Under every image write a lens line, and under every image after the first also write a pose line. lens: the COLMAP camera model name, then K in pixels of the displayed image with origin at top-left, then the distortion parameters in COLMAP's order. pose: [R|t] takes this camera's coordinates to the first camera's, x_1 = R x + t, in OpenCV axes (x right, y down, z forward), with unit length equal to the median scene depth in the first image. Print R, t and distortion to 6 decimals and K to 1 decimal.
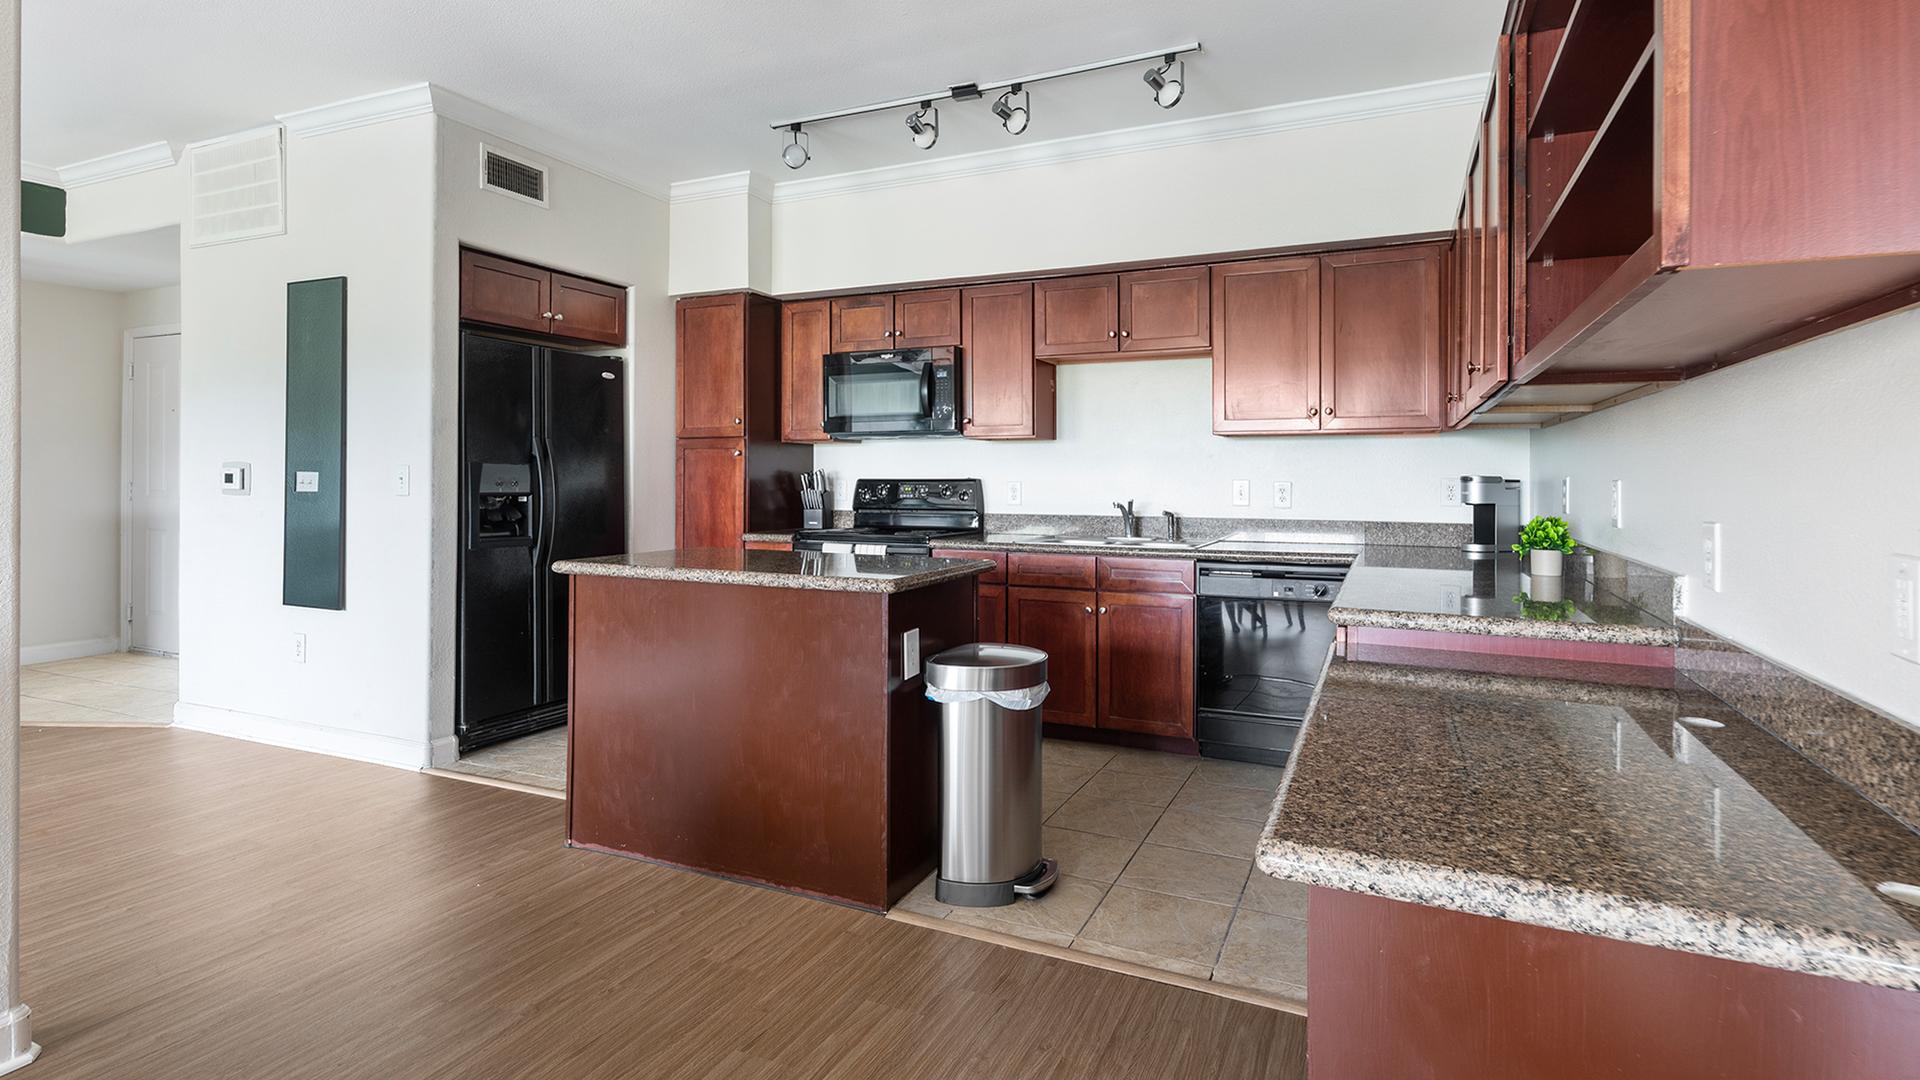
lens RADIAL K [[918.7, 0, 982.0], [0, 918.7, 465.4], [0, 0, 1]] dist [0.008280, 0.000055]
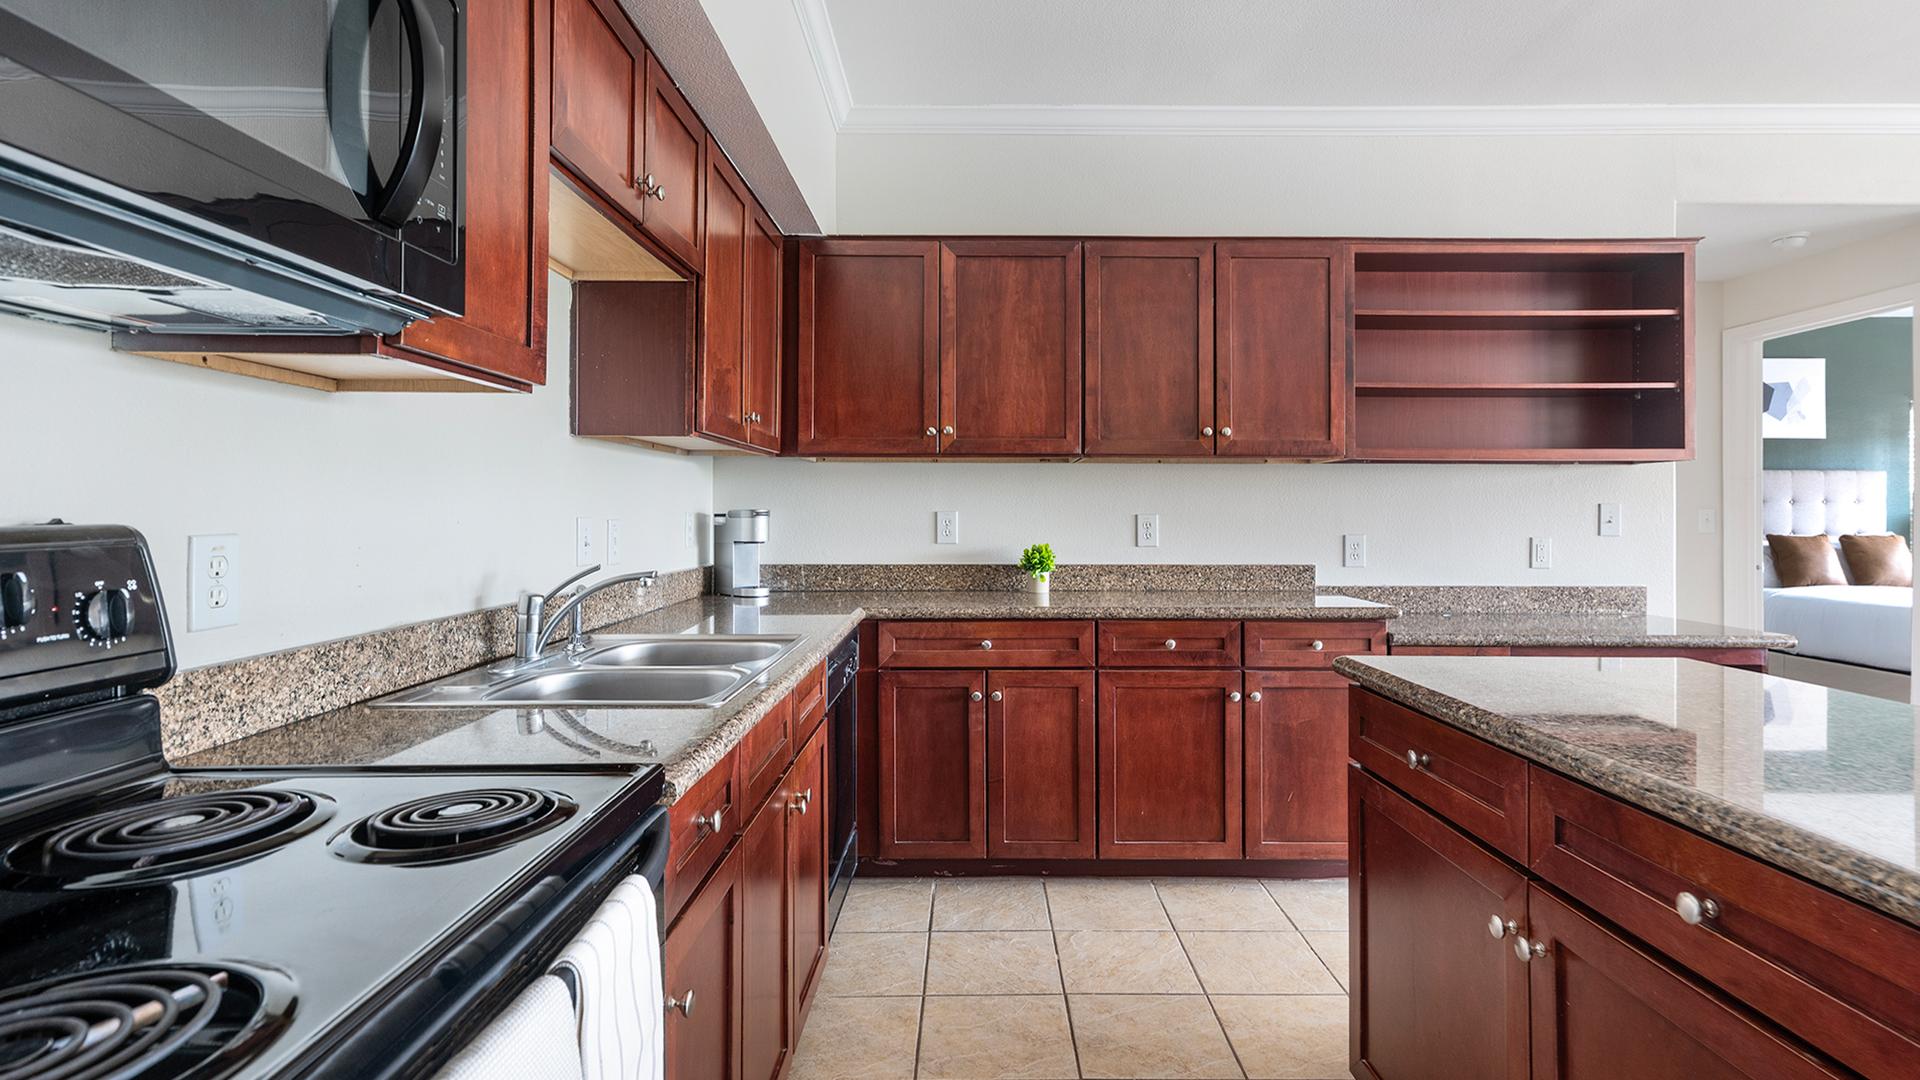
lens RADIAL K [[991.9, 0, 989.4], [0, 991.9, 487.9], [0, 0, 1]] dist [0.018783, 0.000141]
pose [[-0.409990, 0.011910, 0.912012, -0.360922], [-0.017341, 0.999632, -0.020850, 0.006170], [-0.911925, -0.024364, -0.409632, 1.047991]]
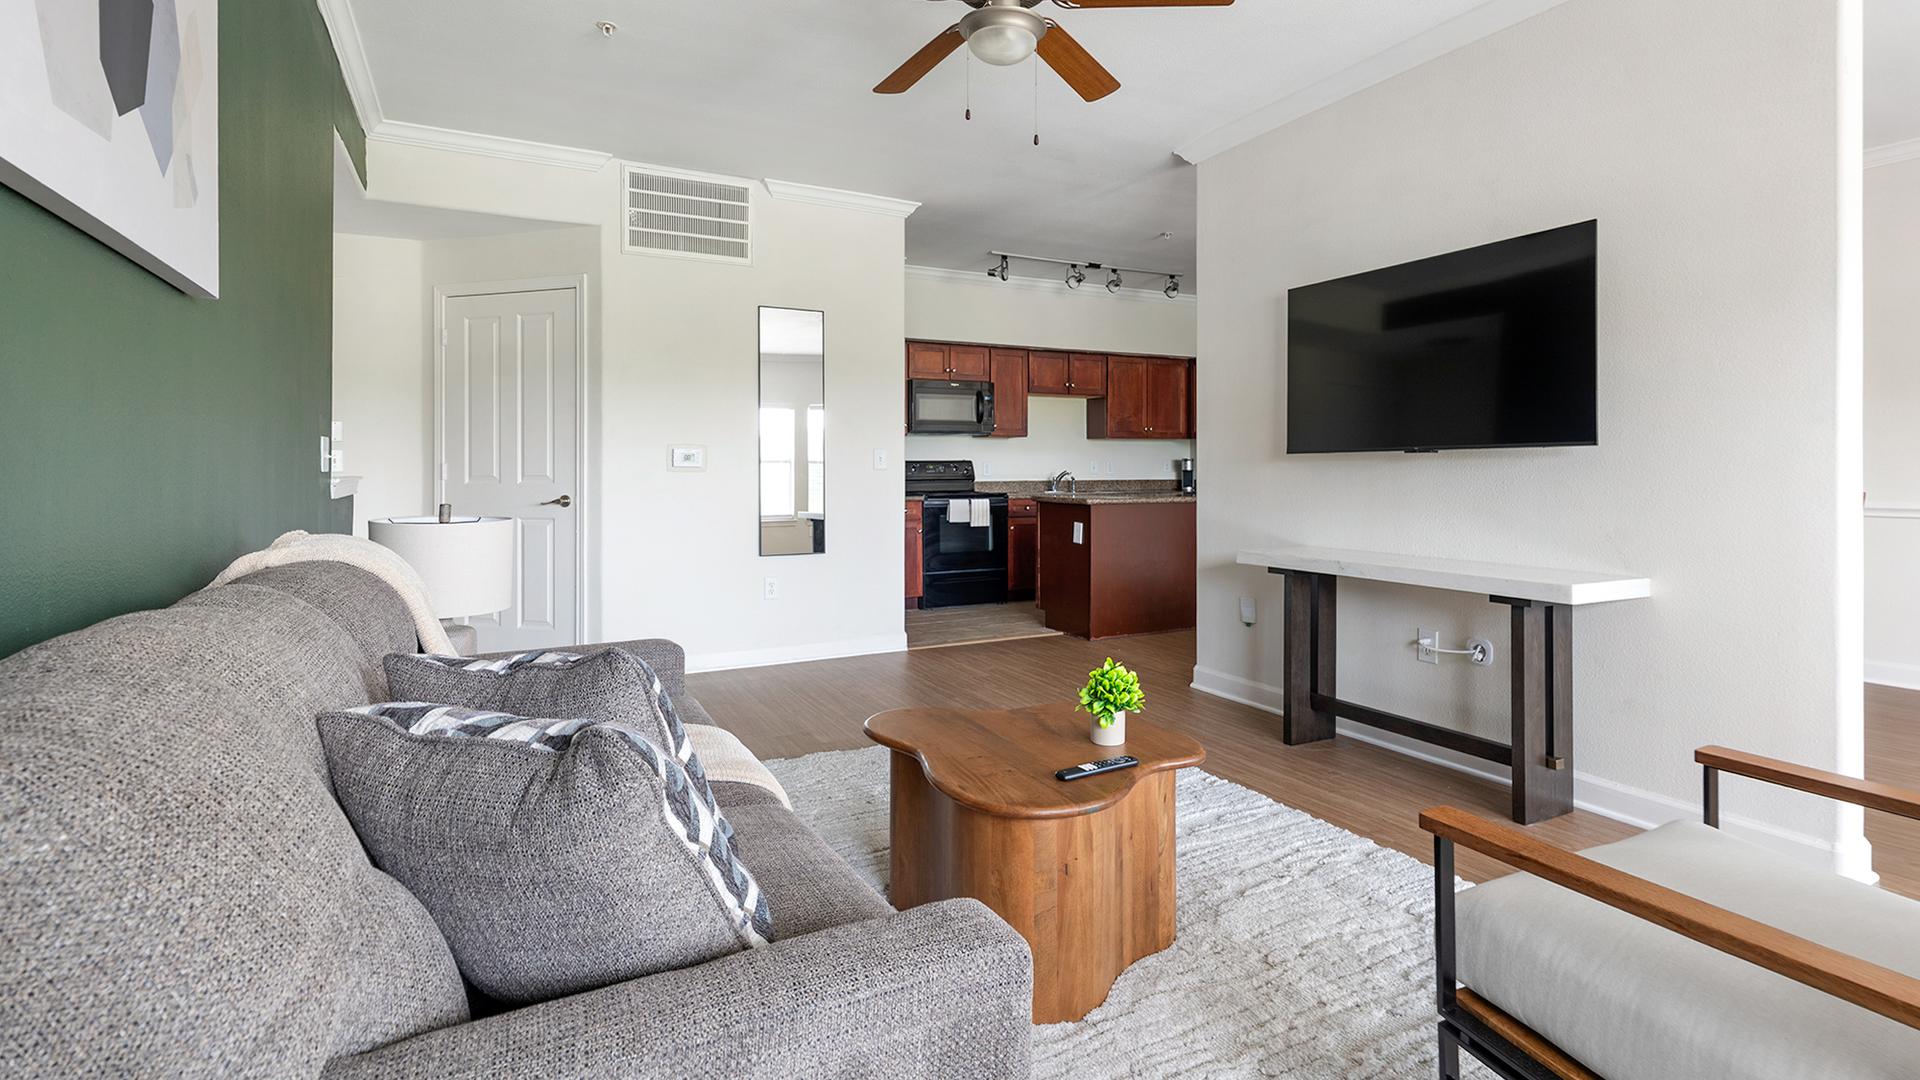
lens RADIAL K [[918.7, 0, 978.7], [0, 918.7, 451.1], [0, 0, 1]] dist [0.008280, 0.000055]
pose [[0.615815, 0.010221, 0.787825, -1.477553], [-0.005614, 0.999947, -0.008585, 0.013592], [-0.787871, 0.000864, 0.615840, -0.030412]]
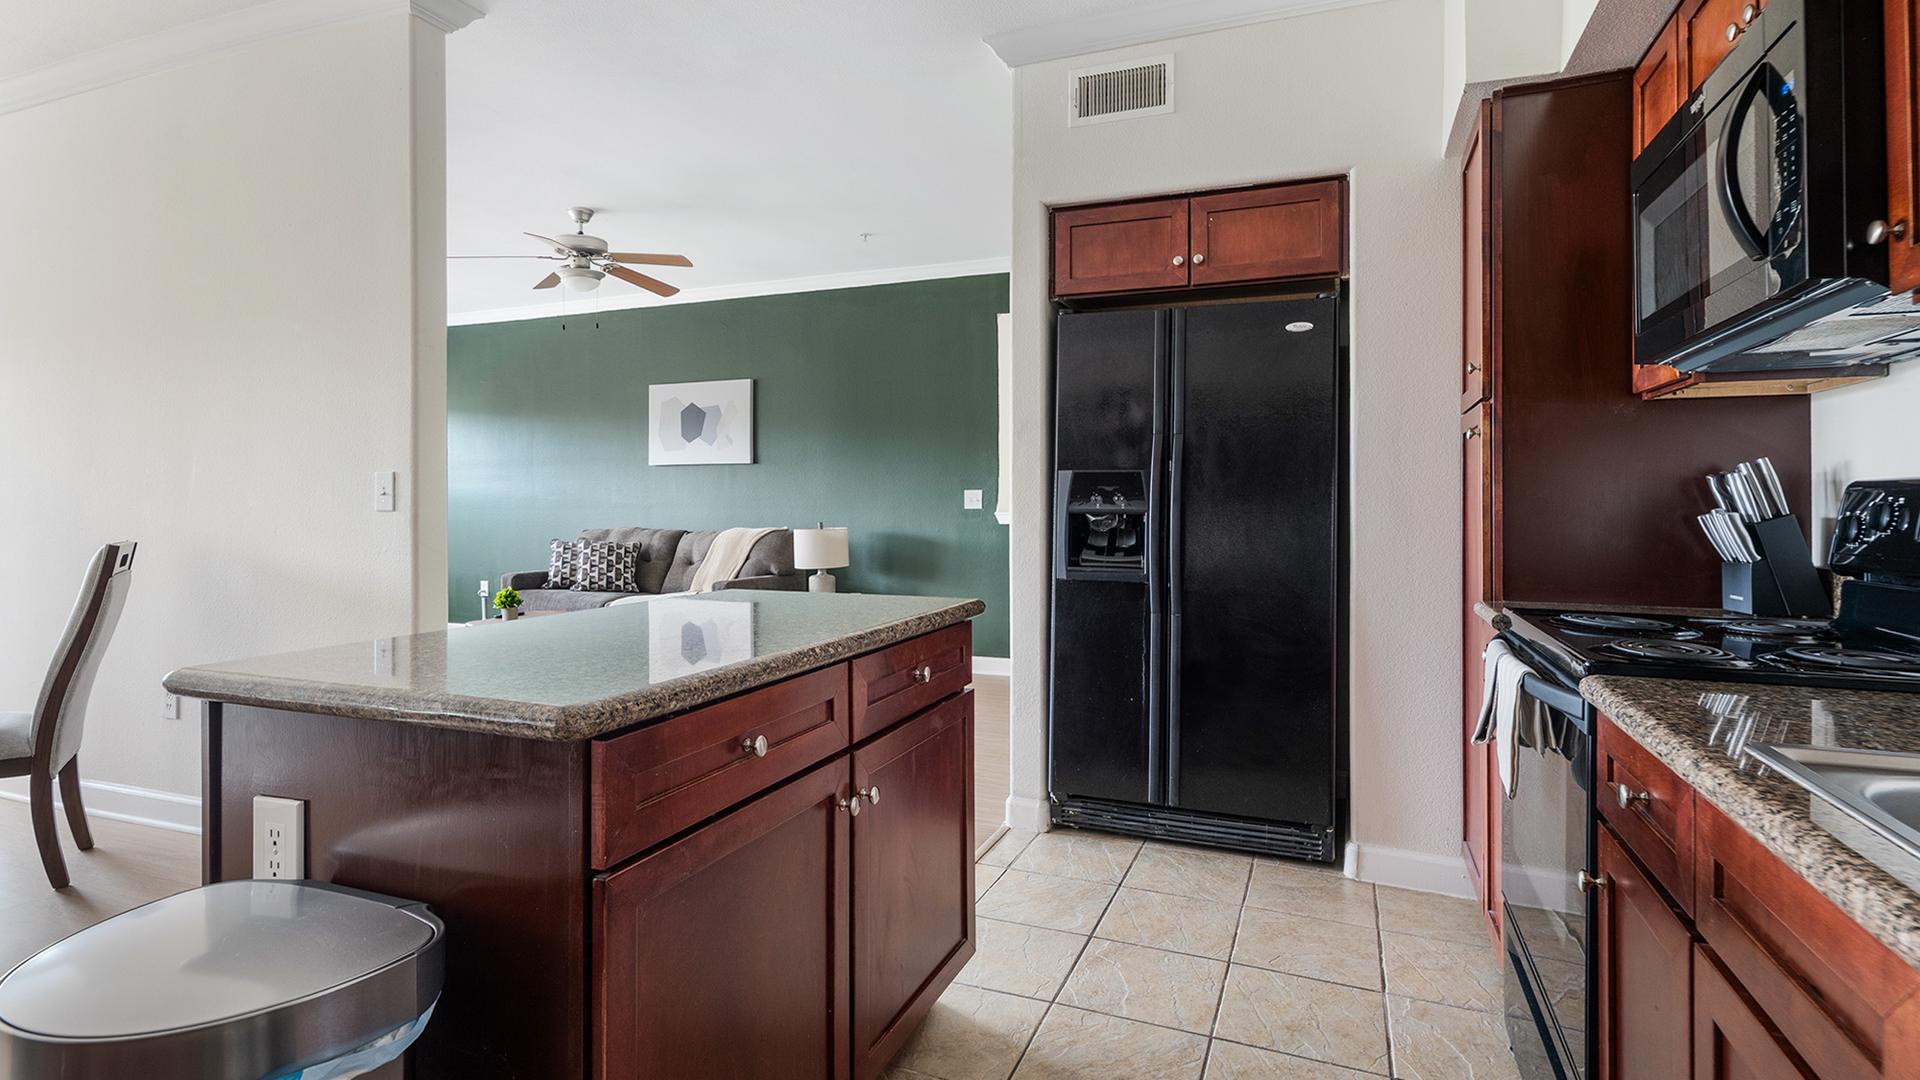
lens RADIAL K [[918.7, 0, 978.1], [0, 918.7, 503.9], [0, 0, 1]] dist [0.008280, 0.000055]
pose [[0.050549, -0.003424, -0.998716, 0.228088], [0.013286, 0.999908, -0.002756, 0.023786], [0.998633, -0.013130, 0.050590, 0.793753]]
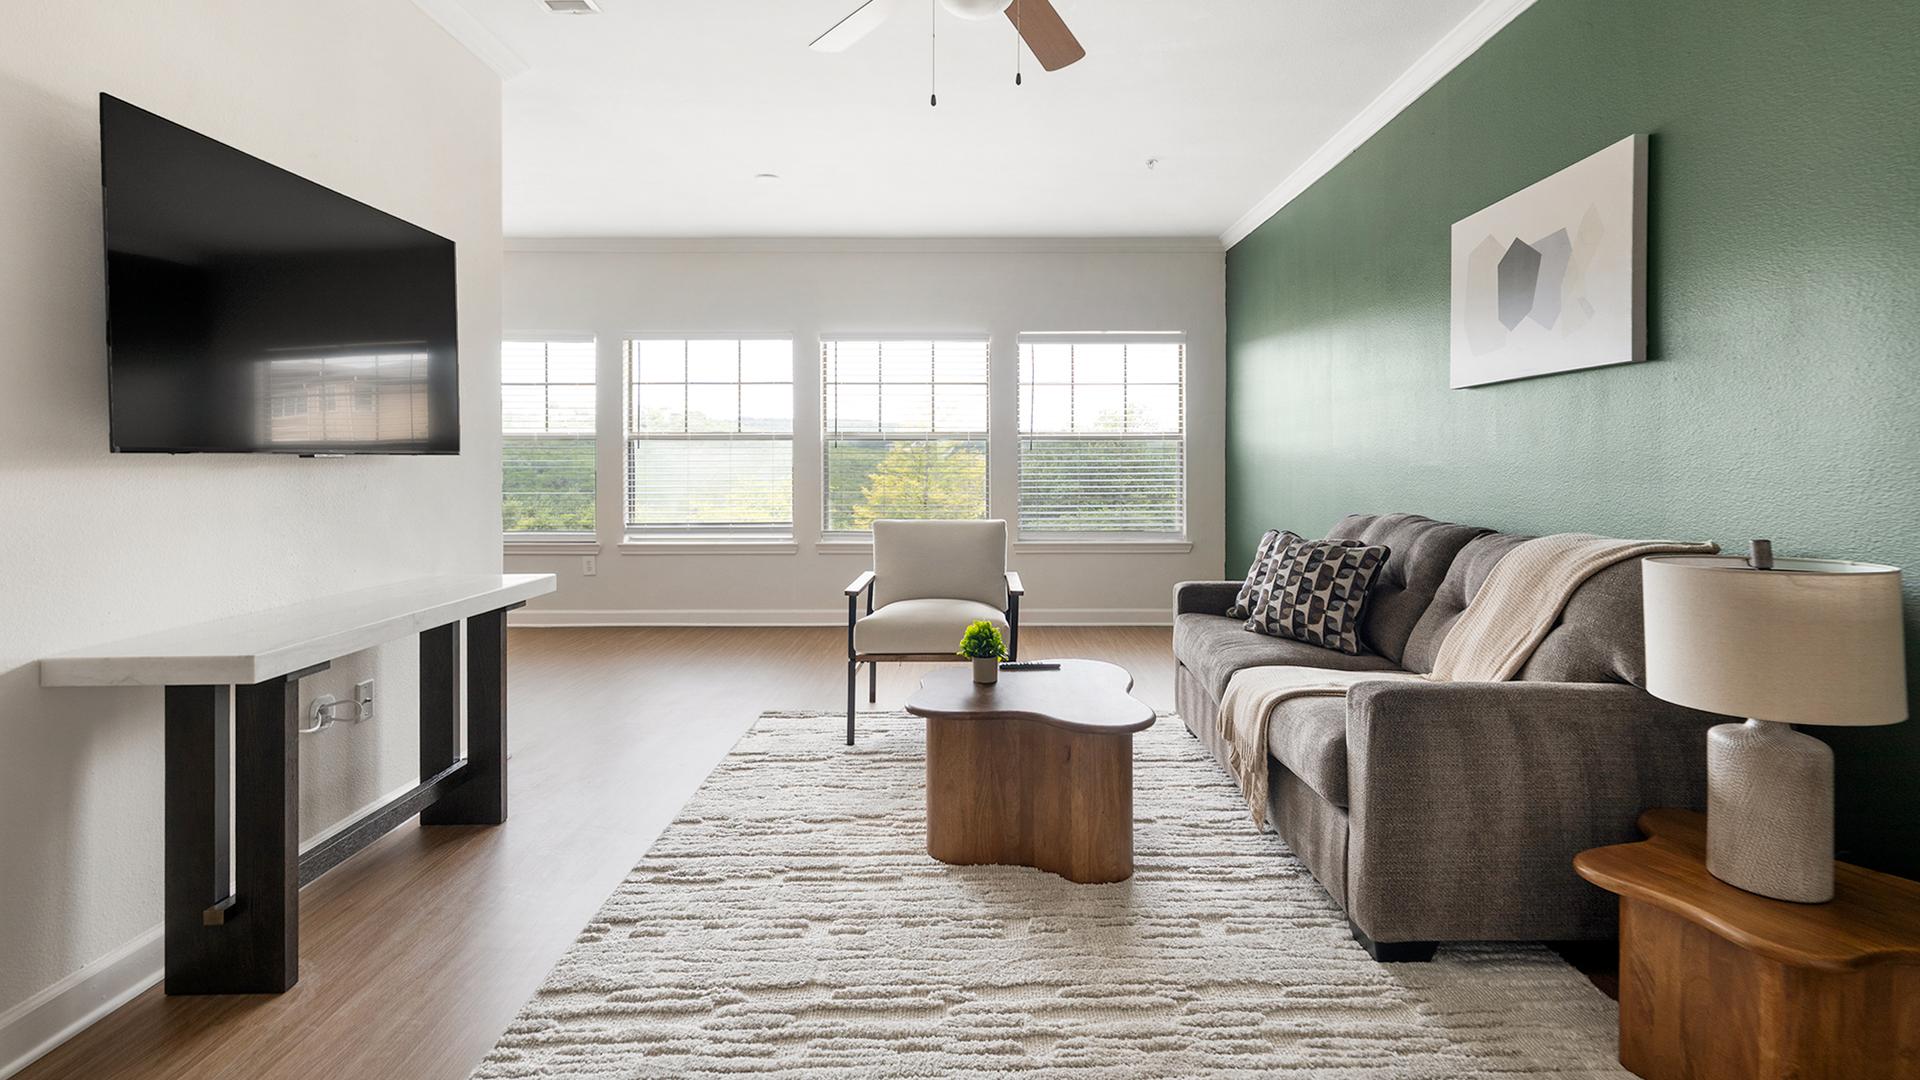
lens RADIAL K [[918.7, 0, 972.9], [0, 918.7, 460.8], [0, 0, 1]] dist [0.008280, 0.000055]
pose [[-0.910160, -0.005420, -0.414222, -0.743974], [0.001183, 0.999876, -0.015683, 0.017323], [0.414256, -0.014764, -0.910041, 0.843512]]
